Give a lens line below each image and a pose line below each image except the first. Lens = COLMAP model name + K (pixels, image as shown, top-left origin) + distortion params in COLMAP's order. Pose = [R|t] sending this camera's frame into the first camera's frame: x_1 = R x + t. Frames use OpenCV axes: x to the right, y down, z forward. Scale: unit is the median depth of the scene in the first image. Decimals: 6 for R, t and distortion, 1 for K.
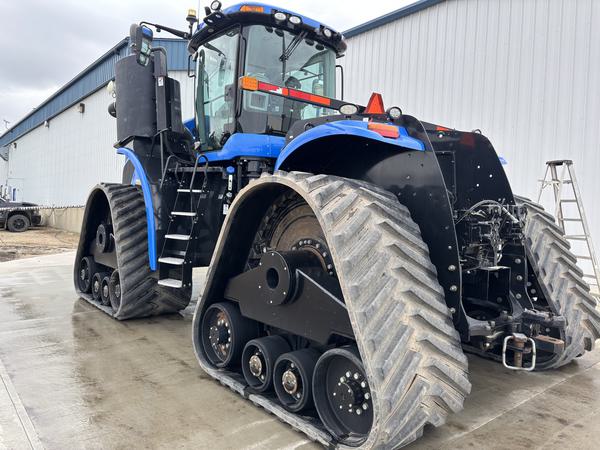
lens RADIAL K [[472.0, 0, 288.6], [0, 472.0, 221.5], [0, 0, 1]] dist [-0.074929, -0.000637]
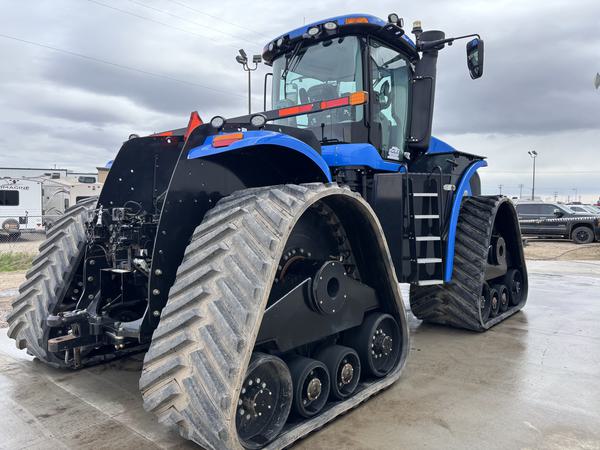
lens RADIAL K [[472.0, 0, 300.6], [0, 472.0, 224.6], [0, 0, 1]] dist [-0.074929, -0.000637]
pose [[0.224581, 0.016271, -0.974320, 0.735743], [-0.037934, 0.999249, 0.007944, -0.012815], [0.973717, 0.035176, 0.225029, 0.555770]]
